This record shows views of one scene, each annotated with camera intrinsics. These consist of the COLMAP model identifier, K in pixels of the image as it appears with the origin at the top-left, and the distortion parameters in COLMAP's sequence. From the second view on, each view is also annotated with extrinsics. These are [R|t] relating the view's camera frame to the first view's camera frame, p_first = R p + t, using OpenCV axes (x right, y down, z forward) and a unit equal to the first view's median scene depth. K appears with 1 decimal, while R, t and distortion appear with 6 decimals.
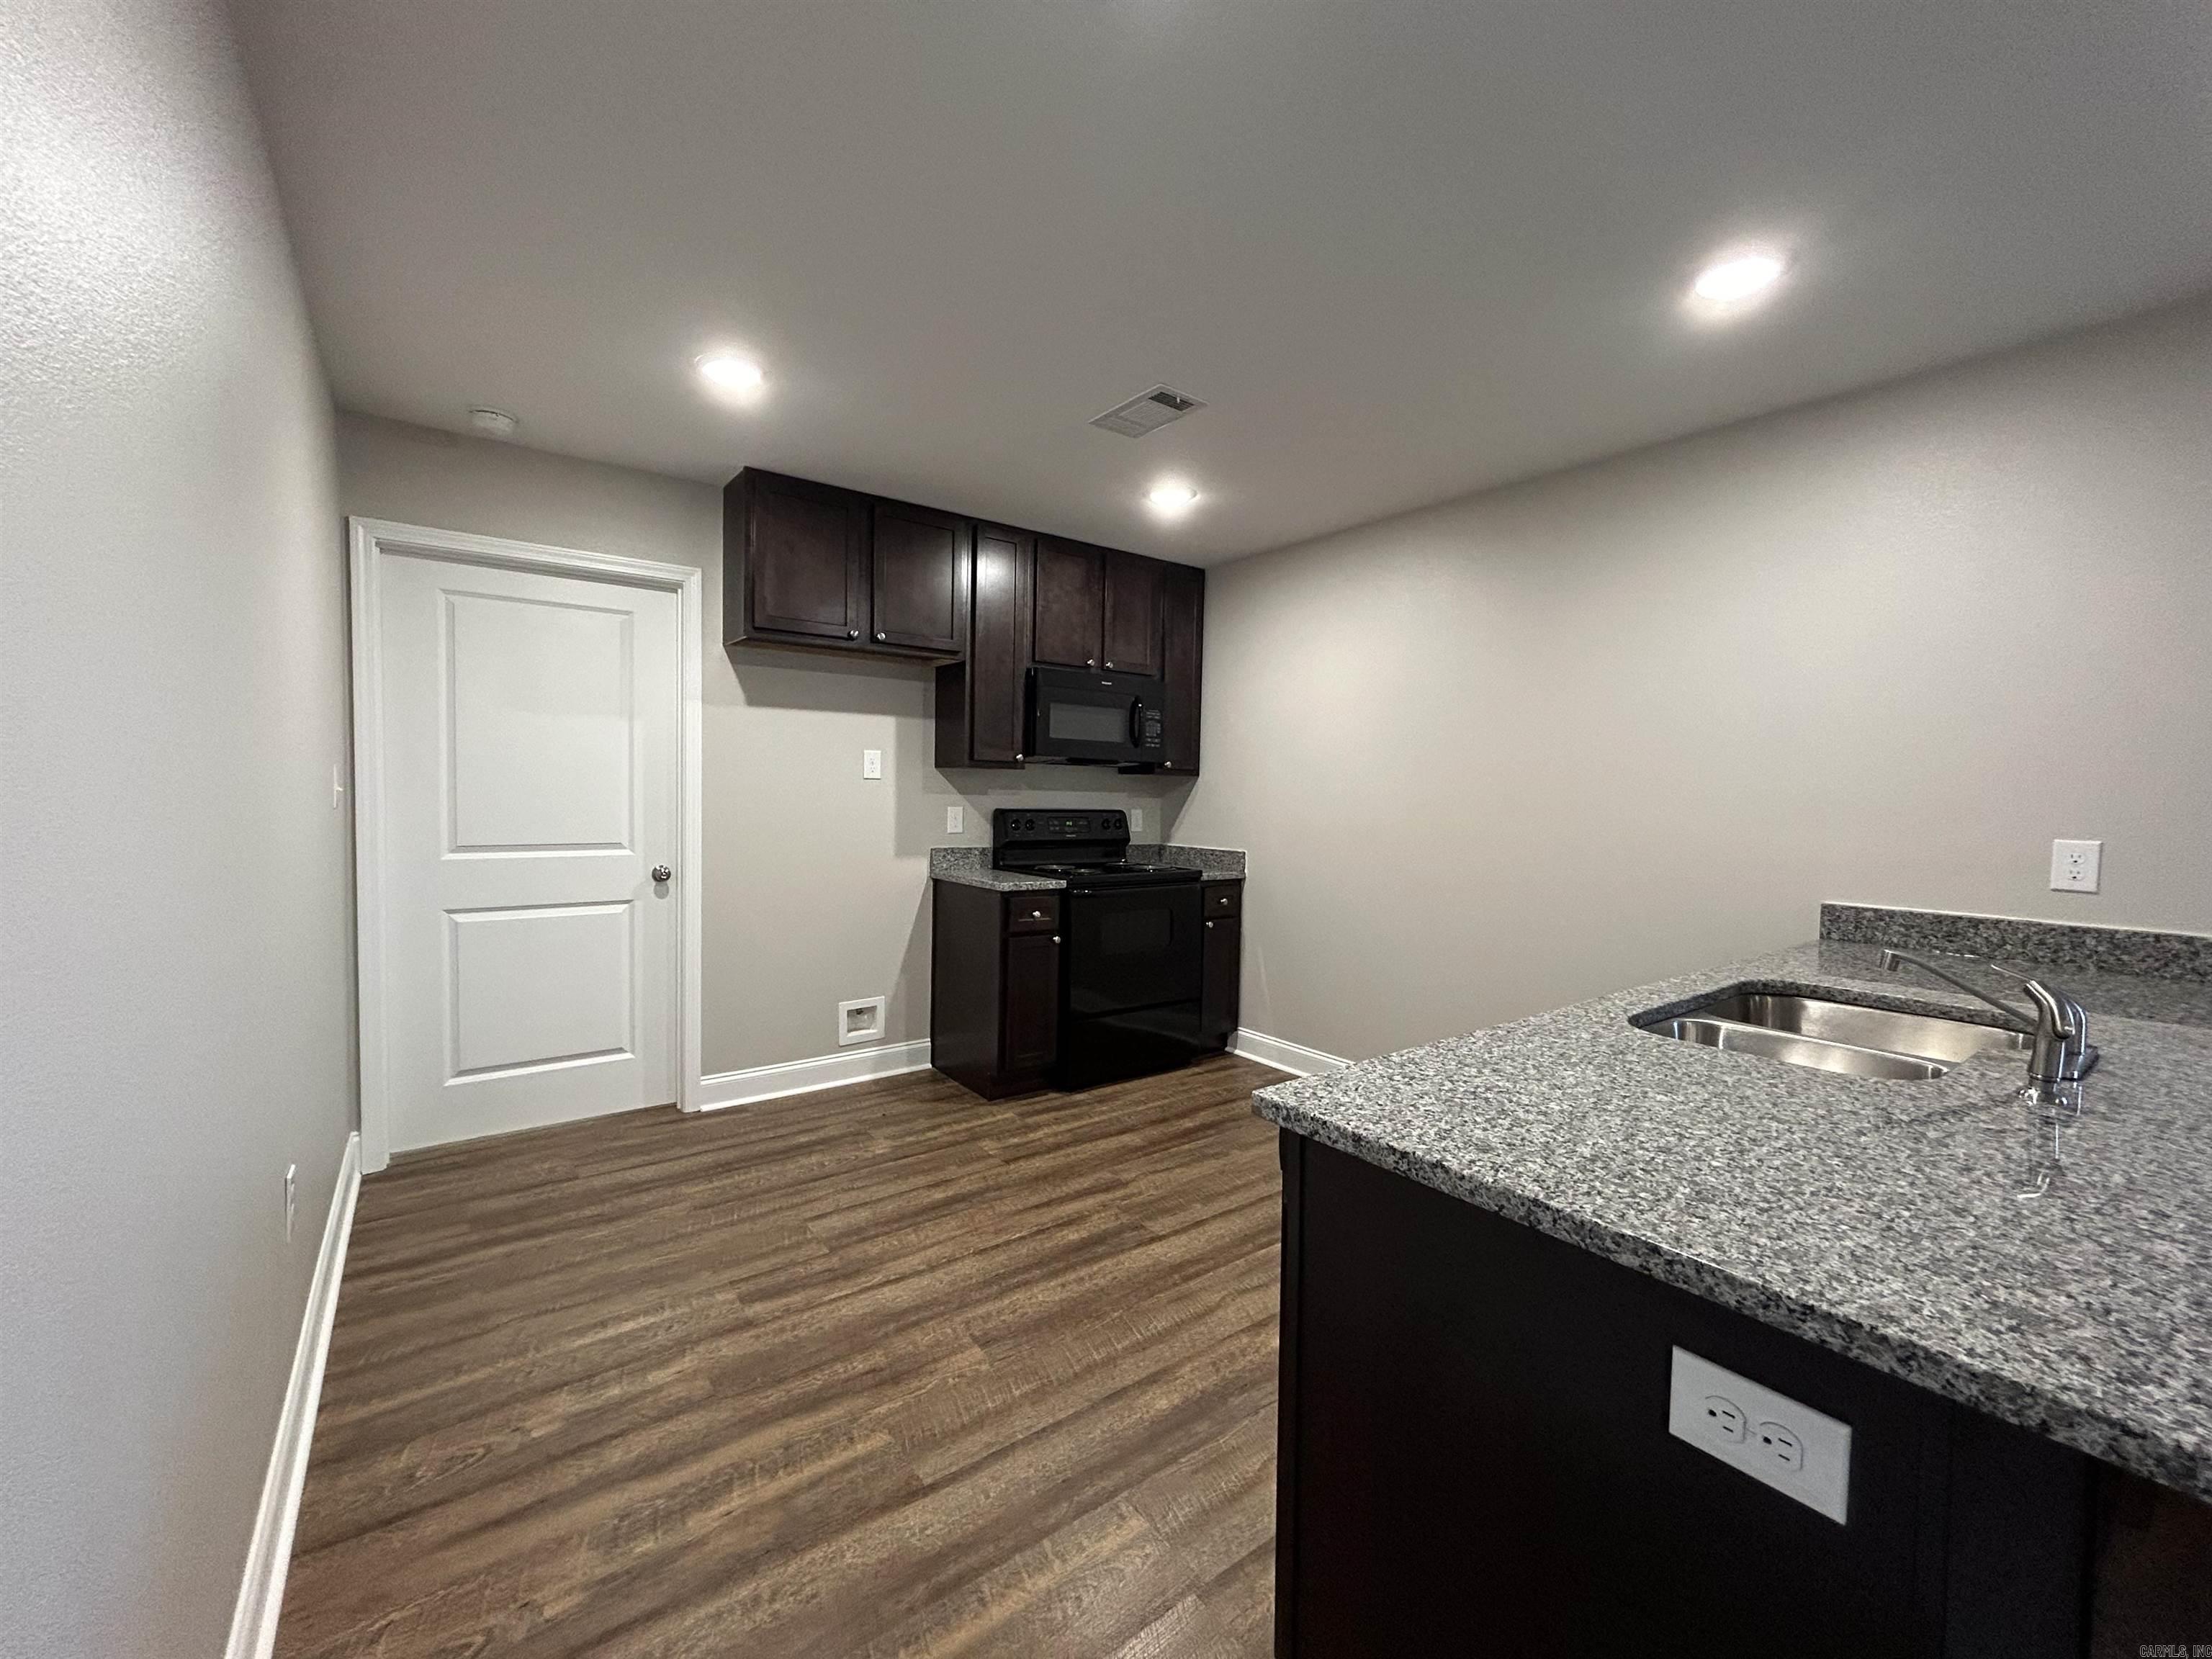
lens RADIAL K [[890.6, 0, 1106.0], [0, 890.6, 829.5], [0, 0, 1]] dist [0.001706, 0.000877]
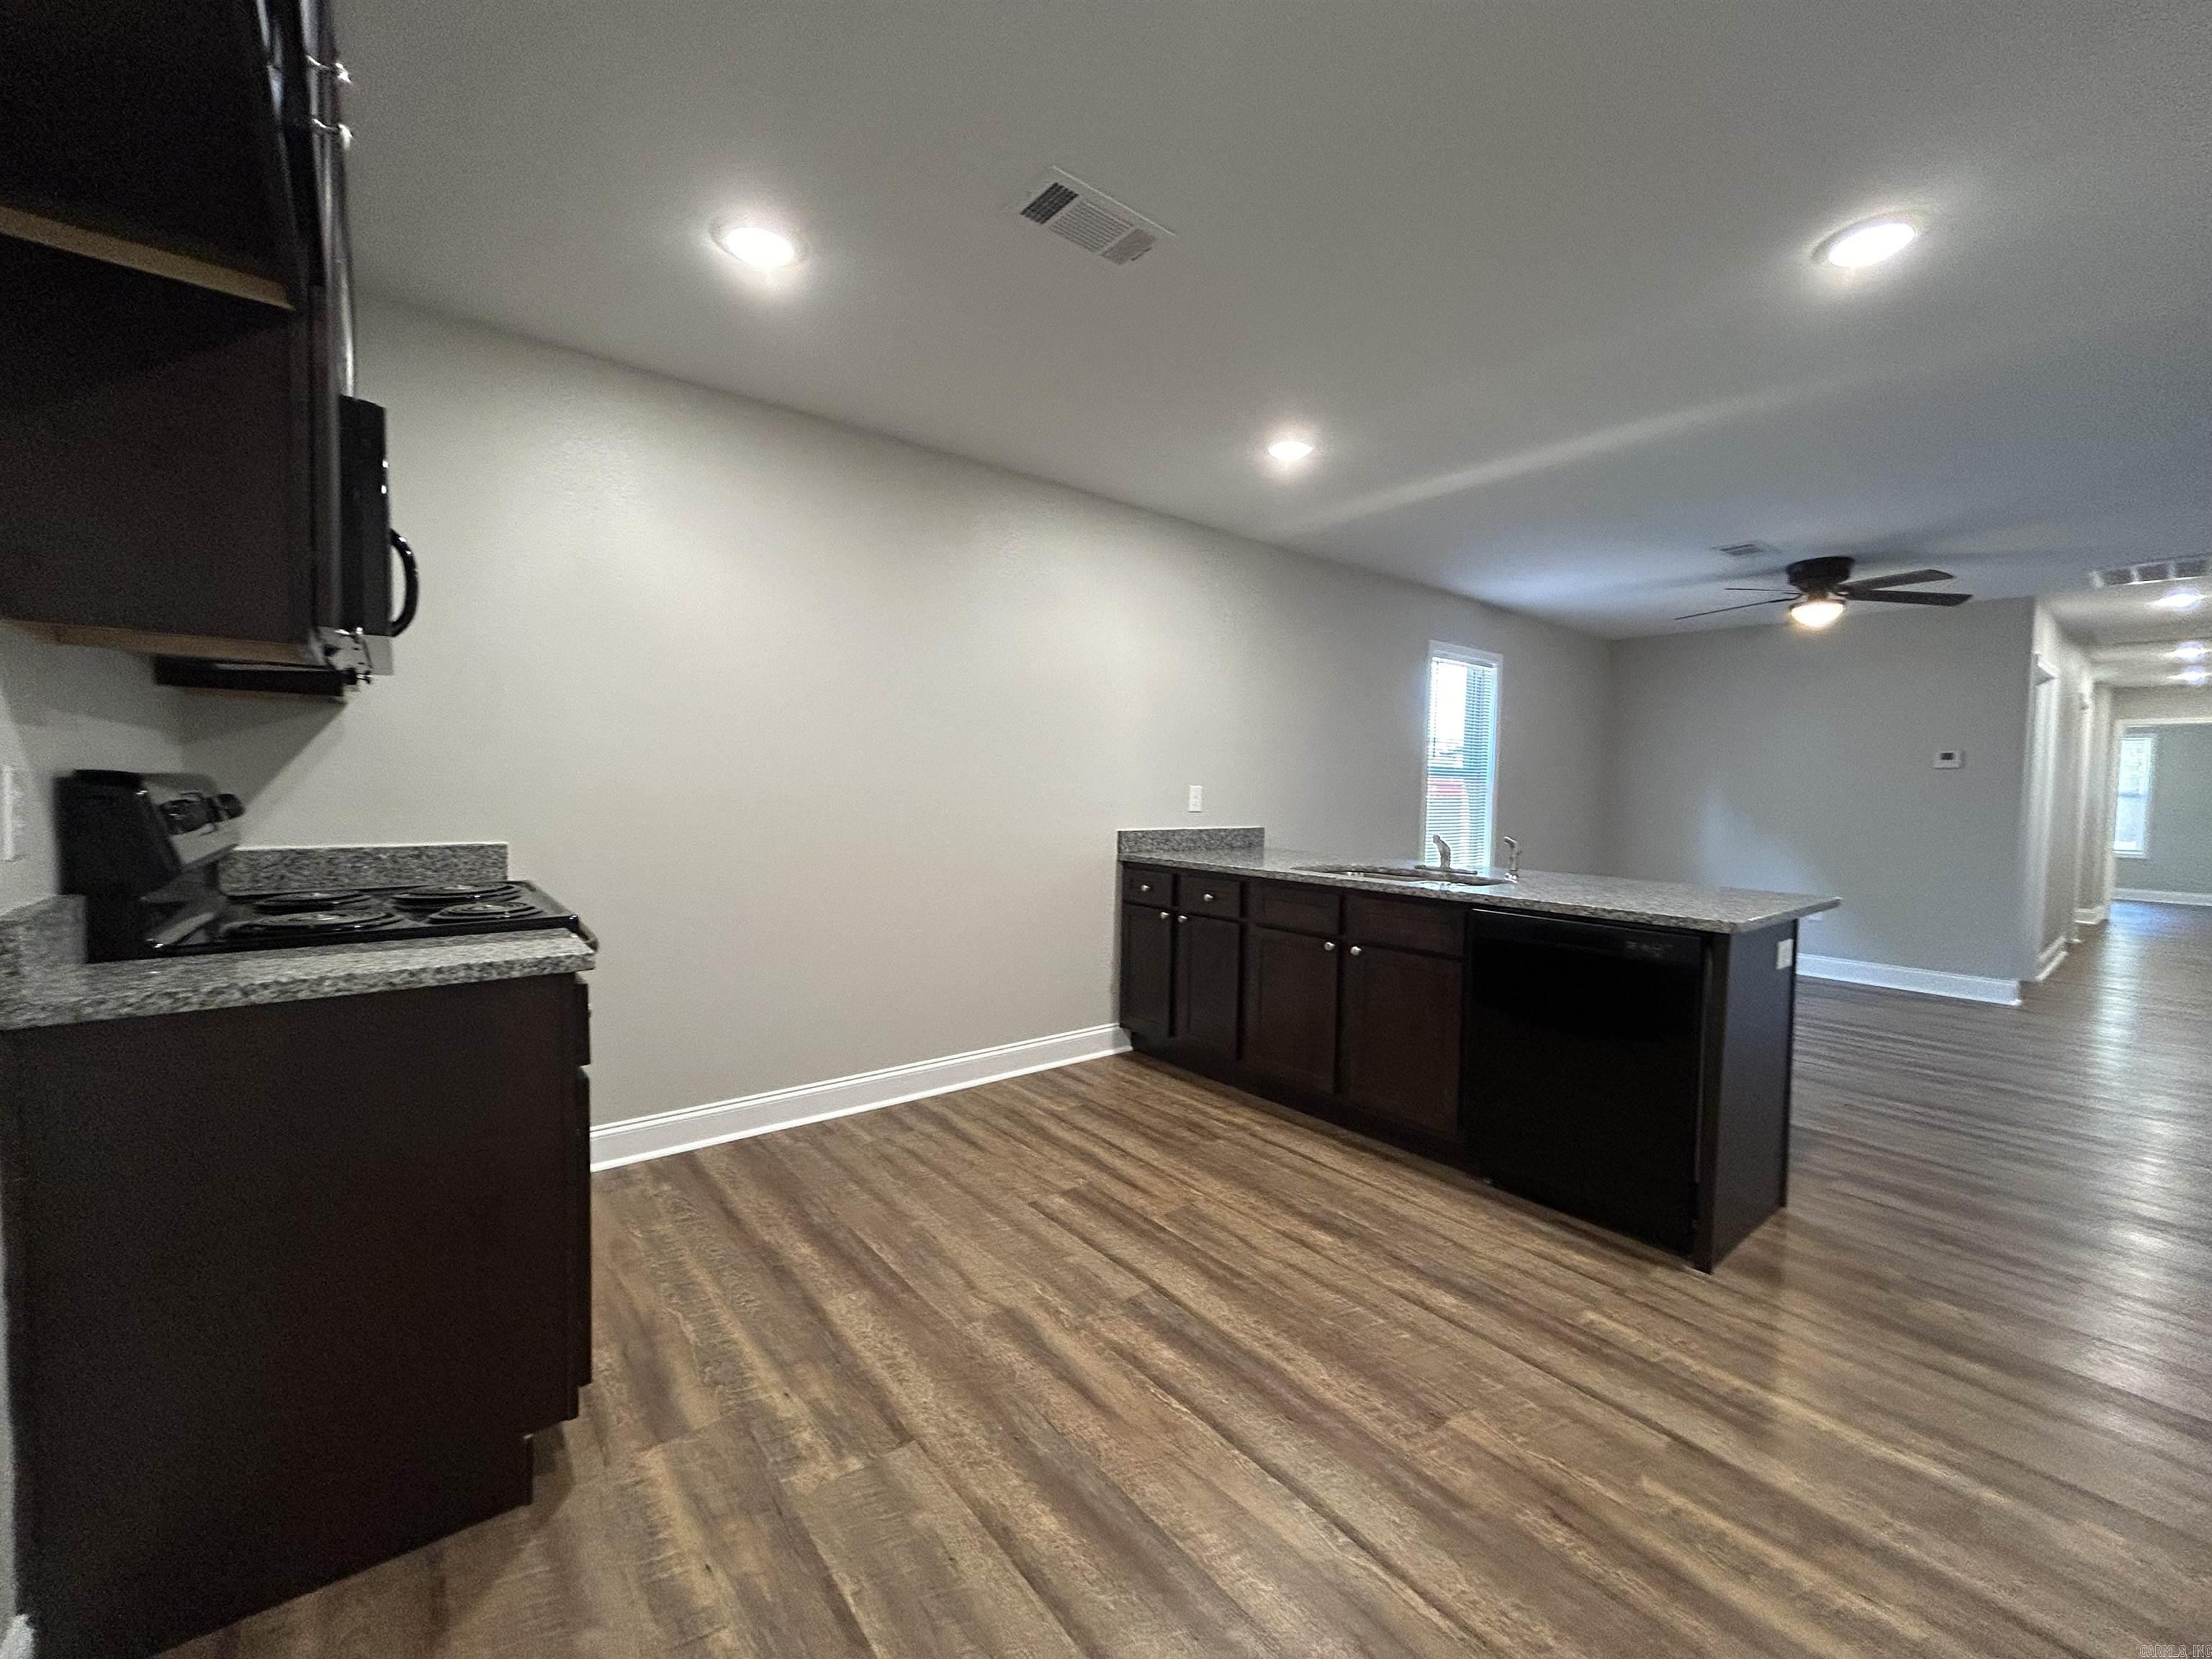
lens RADIAL K [[890.6, 0, 1106.0], [0, 890.6, 829.5], [0, 0, 1]] dist [0.001706, 0.000877]
pose [[-0.035396, -0.063636, 0.997345, -0.733786], [0.022267, 0.997673, 0.064447, -0.019791], [-0.999125, 0.024490, -0.033897, 1.064061]]
